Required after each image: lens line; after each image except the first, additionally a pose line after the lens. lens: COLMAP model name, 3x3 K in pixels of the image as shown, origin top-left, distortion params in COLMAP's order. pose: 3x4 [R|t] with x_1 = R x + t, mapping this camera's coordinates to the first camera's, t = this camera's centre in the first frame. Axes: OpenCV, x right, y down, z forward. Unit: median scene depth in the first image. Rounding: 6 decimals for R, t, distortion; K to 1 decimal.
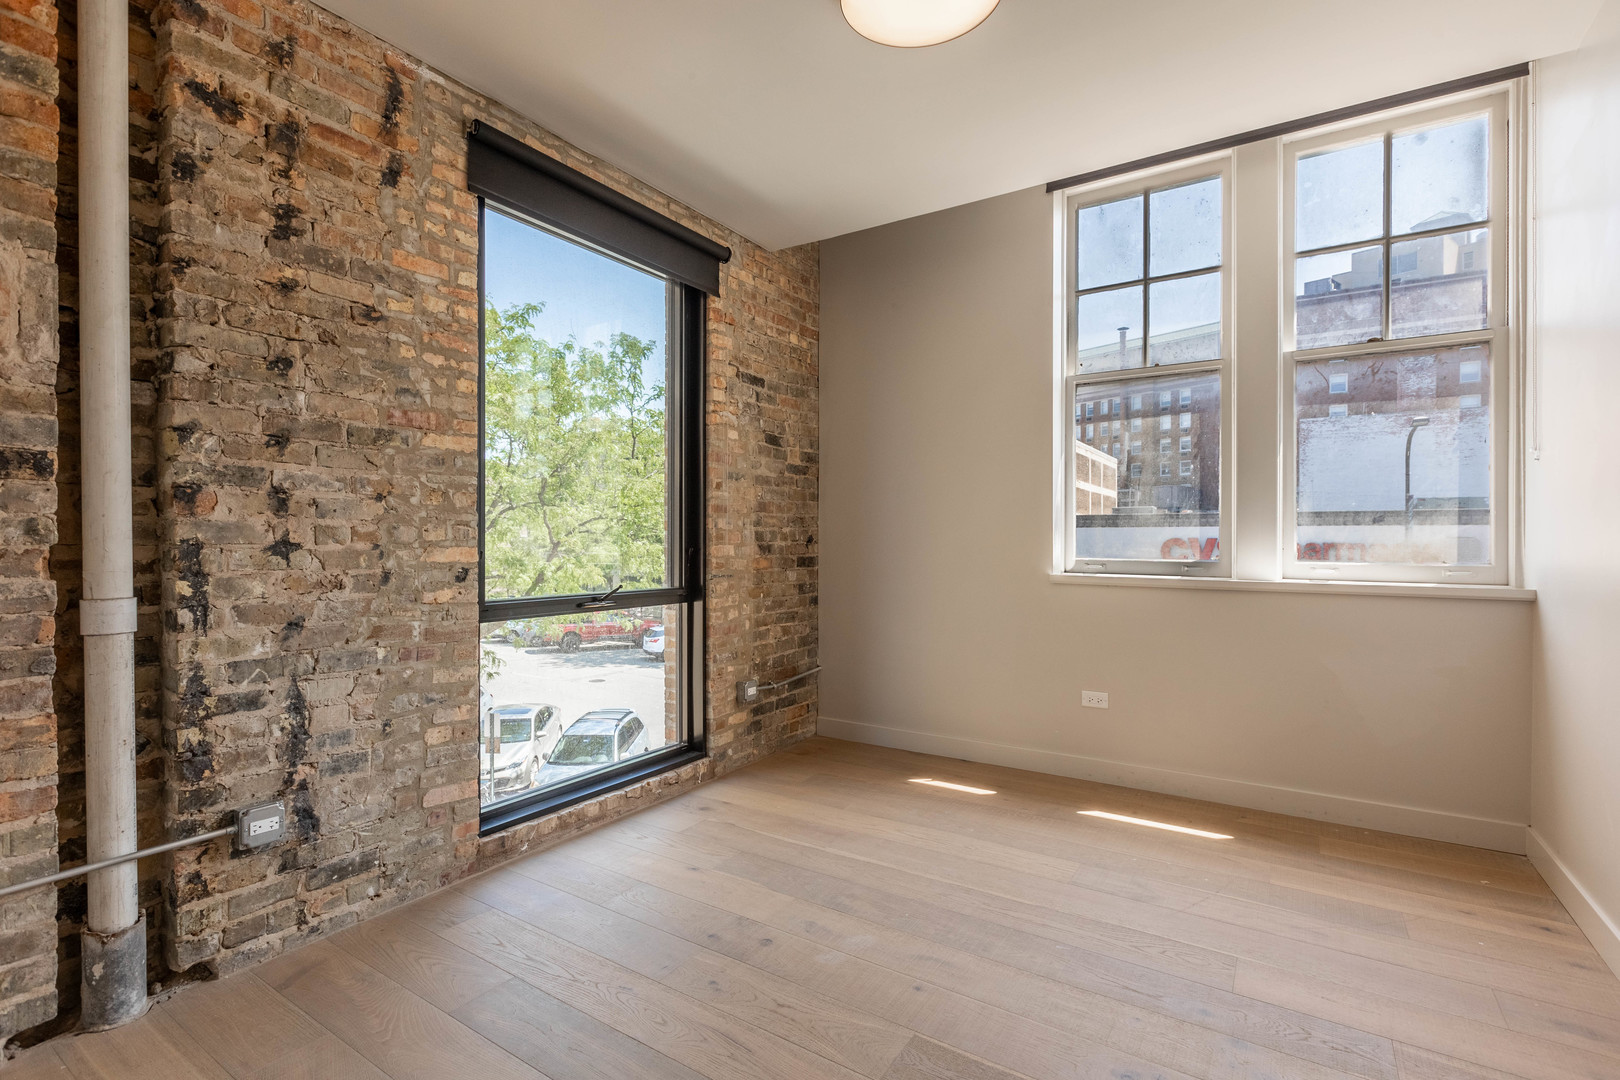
lens RADIAL K [[752.8, 0, 805.2], [0, 752.8, 544.3], [0, 0, 1]] dist [-0.001111, -0.000415]
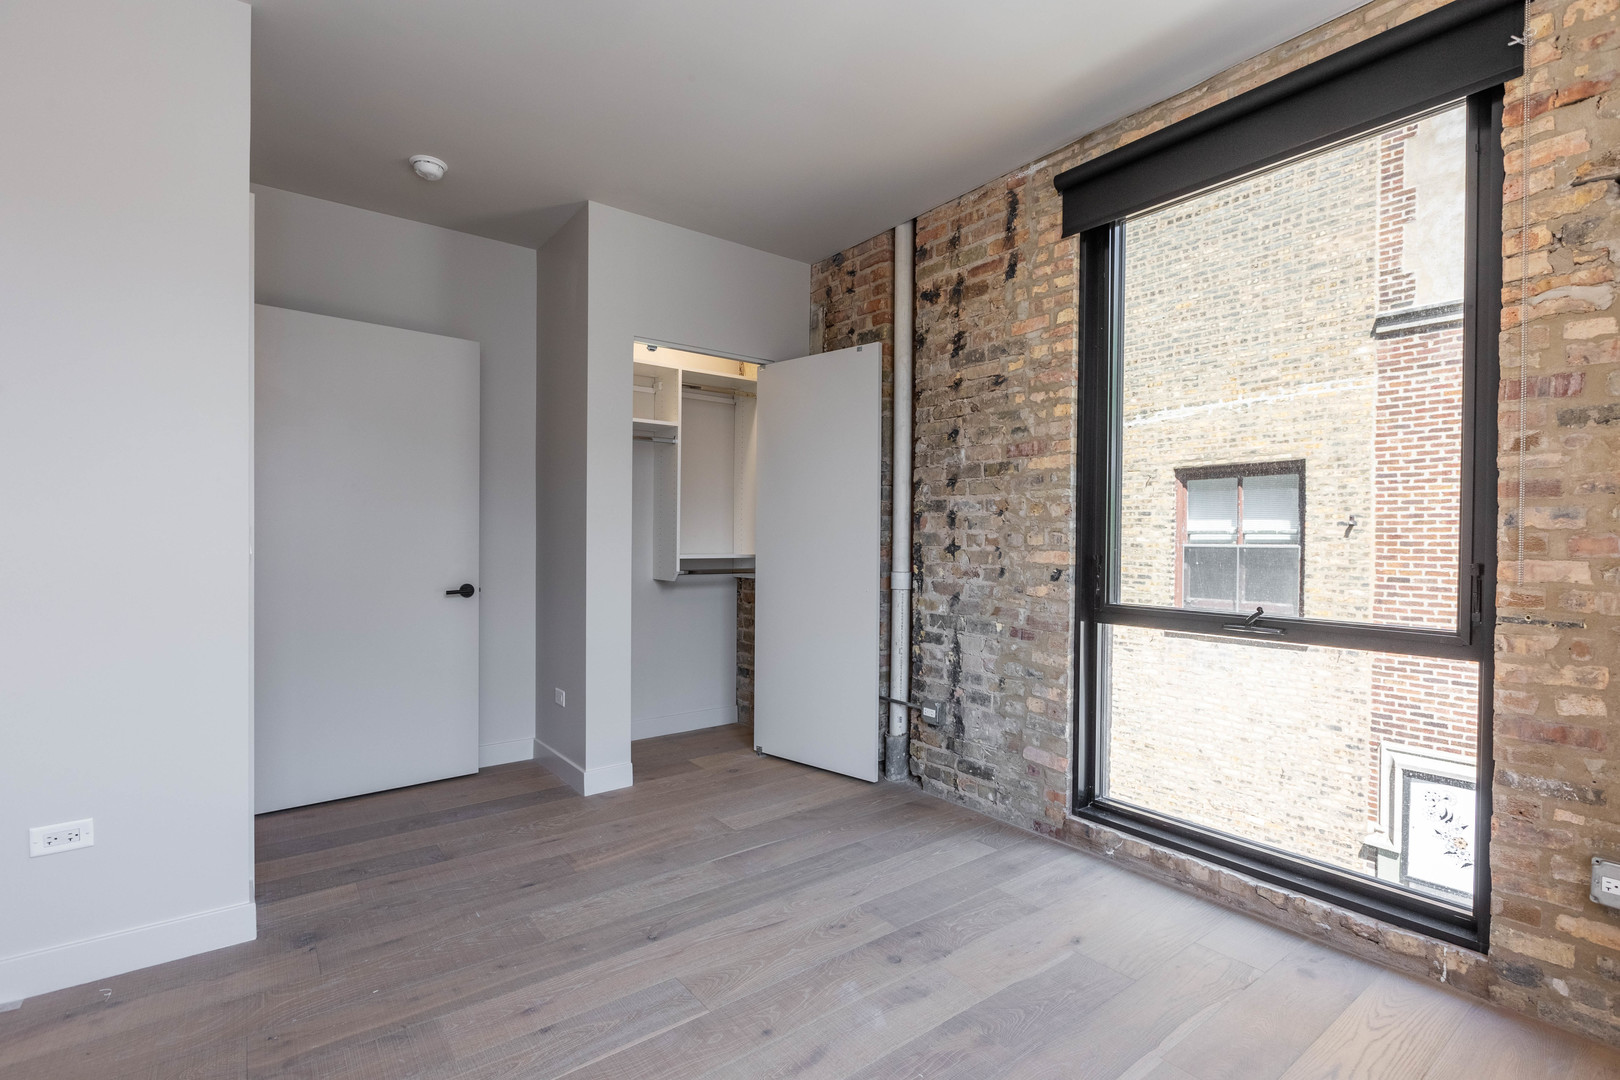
lens RADIAL K [[752.8, 0, 805.2], [0, 752.8, 544.3], [0, 0, 1]] dist [-0.001111, -0.000415]
pose [[-0.339813, 0.002934, -0.940488, 0.841148], [-0.012523, 0.999892, 0.007644, -0.011382], [0.940410, 0.014375, -0.339740, 1.137085]]
